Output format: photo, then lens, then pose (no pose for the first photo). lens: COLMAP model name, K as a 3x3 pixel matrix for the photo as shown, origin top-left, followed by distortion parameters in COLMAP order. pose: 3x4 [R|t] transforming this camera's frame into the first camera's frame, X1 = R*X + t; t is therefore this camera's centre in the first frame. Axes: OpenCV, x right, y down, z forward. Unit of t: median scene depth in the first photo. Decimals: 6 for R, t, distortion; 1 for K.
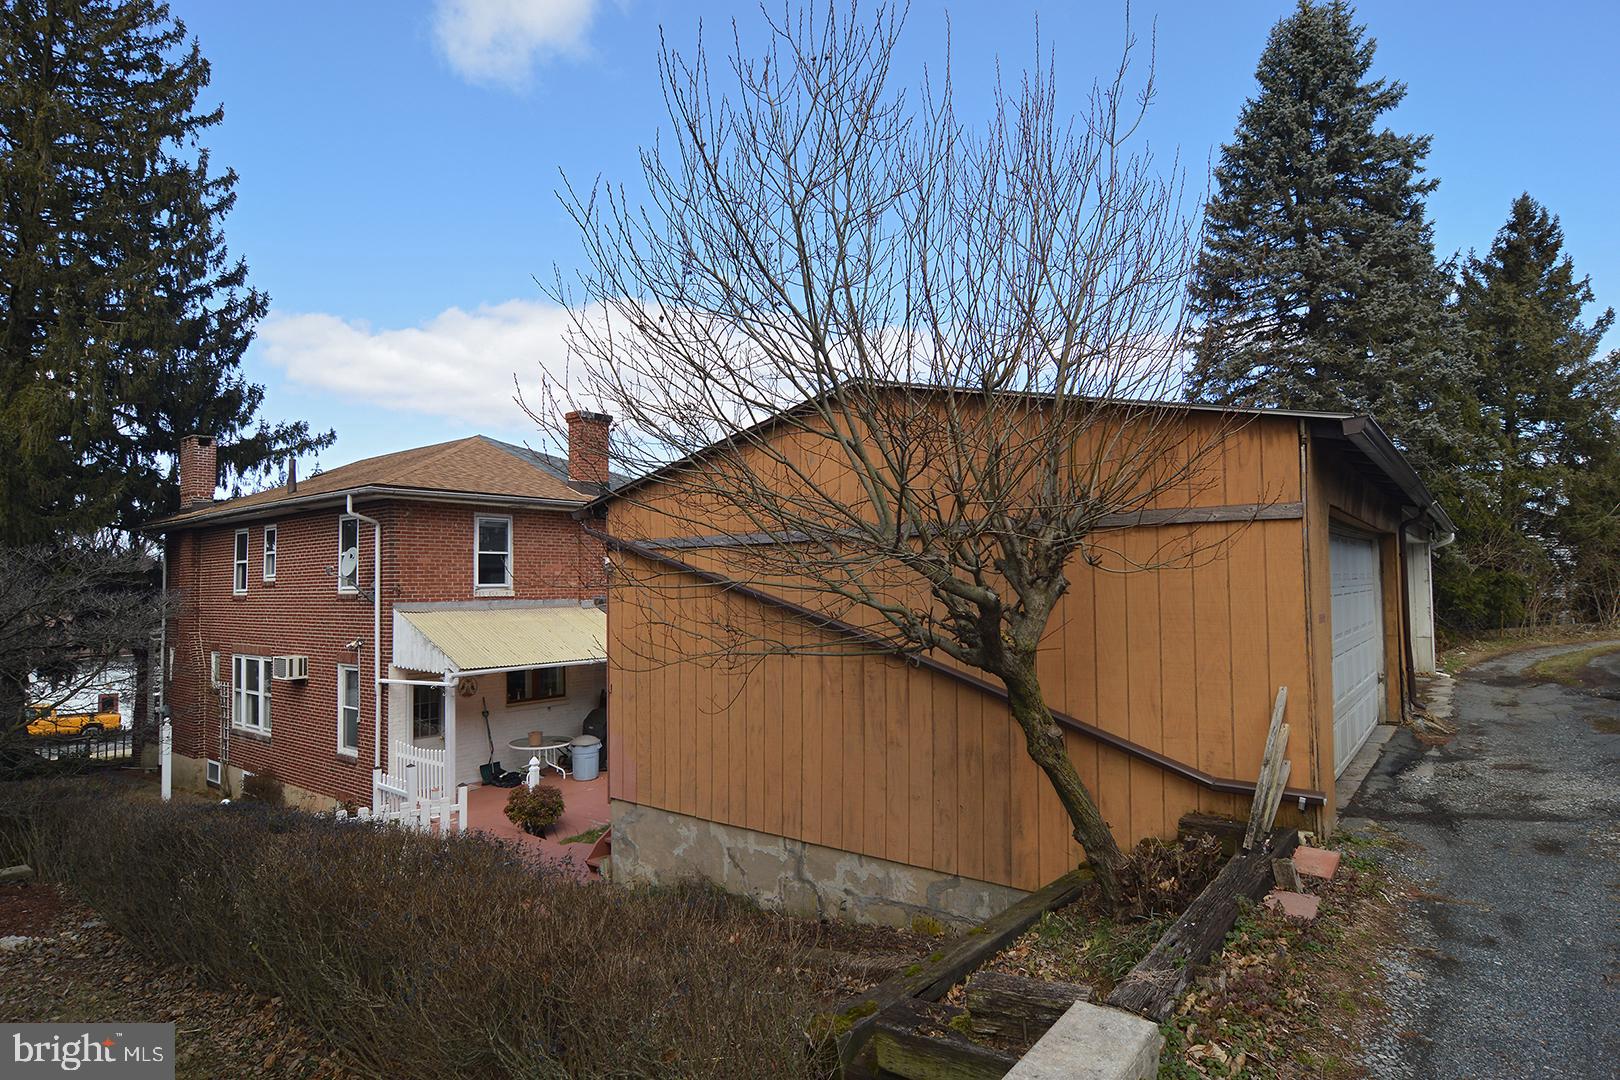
lens RADIAL K [[873.8, 0, 819.2], [0, 873.8, 543.9], [0, 0, 1]] dist [-0.021634, 0.000253]
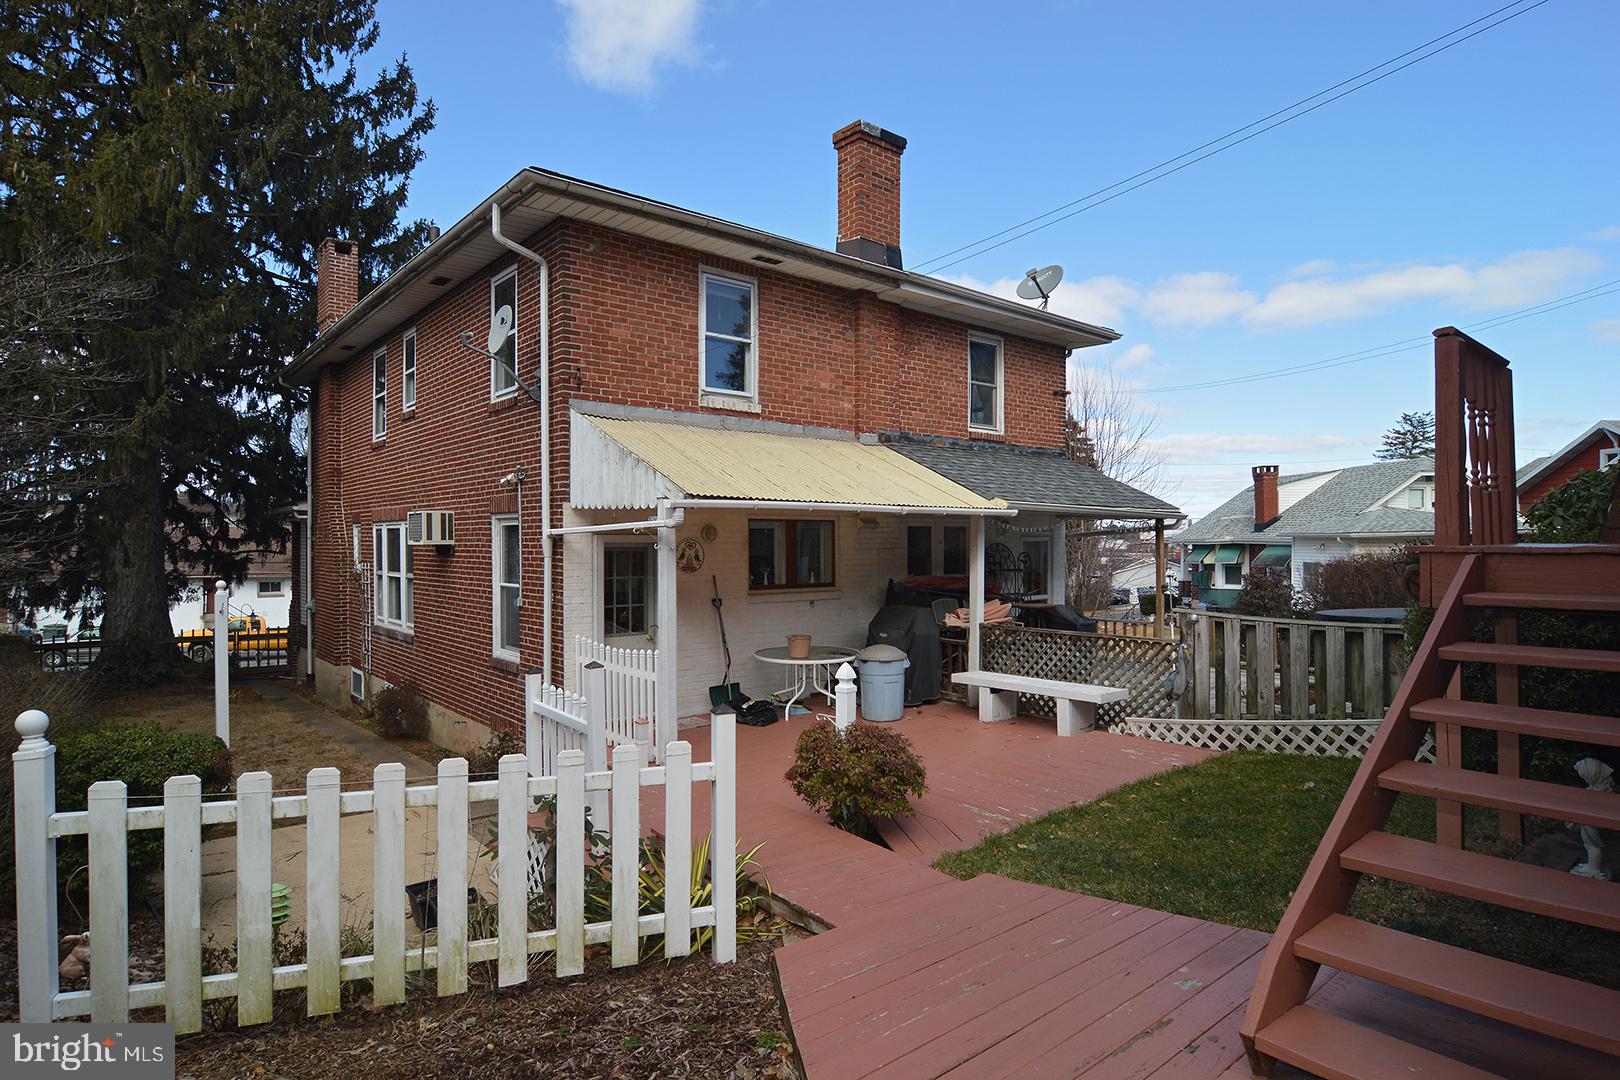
lens RADIAL K [[893.2, 0, 812.6], [0, 893.2, 549.8], [0, 0, 1]] dist [-0.002493, -0.000916]
pose [[0.976931, 0.018583, -0.212743, -0.190990], [-0.005248, 0.997995, 0.063077, 0.121243], [0.213489, -0.060506, 0.975070, 0.420243]]
